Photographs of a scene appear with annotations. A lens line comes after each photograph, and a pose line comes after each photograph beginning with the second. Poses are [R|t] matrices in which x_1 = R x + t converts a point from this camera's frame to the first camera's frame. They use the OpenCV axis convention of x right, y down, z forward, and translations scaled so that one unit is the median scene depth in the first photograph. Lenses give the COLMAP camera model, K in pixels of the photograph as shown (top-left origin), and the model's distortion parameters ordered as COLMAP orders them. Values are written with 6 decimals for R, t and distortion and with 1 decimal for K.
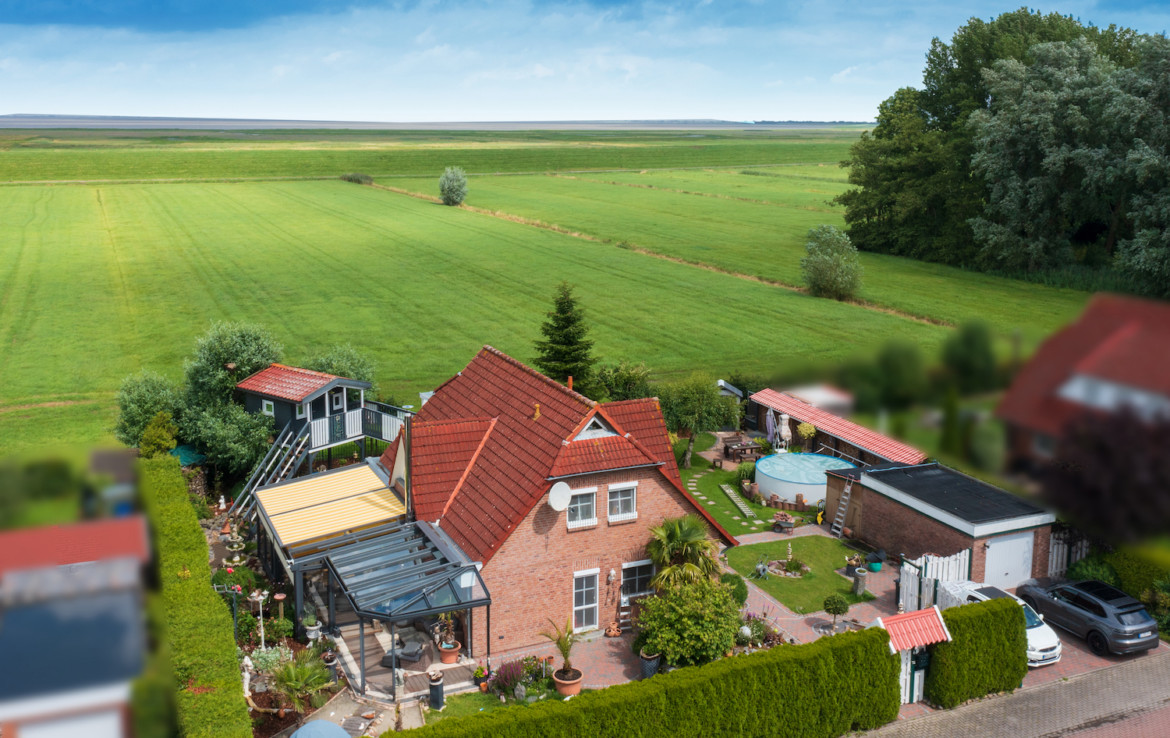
lens RADIAL K [[951.6, 0, 585.0], [0, 951.6, 369.0], [0, 0, 1]] dist [-0.002830, -0.004224]
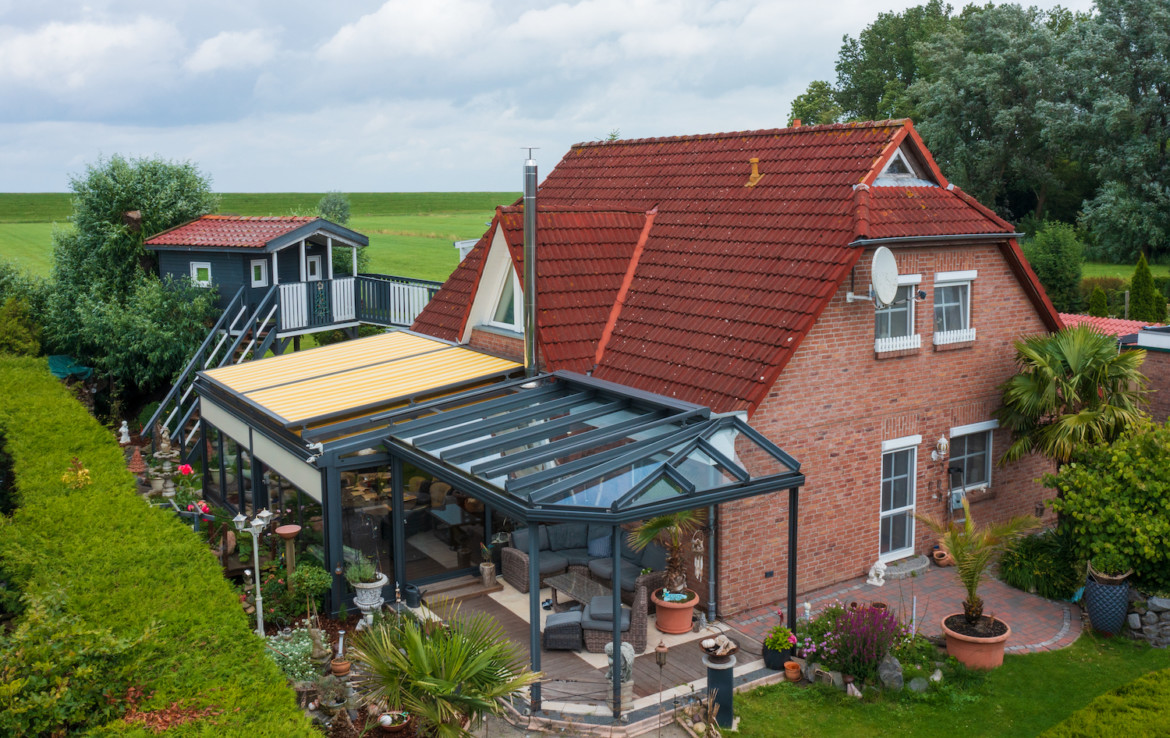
lens RADIAL K [[906.6, 0, 585.0], [0, 906.6, 369.0], [0, 0, 1]] dist [-0.024600, -0.002271]
pose [[0.987557, -0.034241, 0.153488, -0.242720], [0.042710, 0.997722, -0.052224, 0.190725], [-0.151350, 0.058130, 0.986770, 0.531025]]
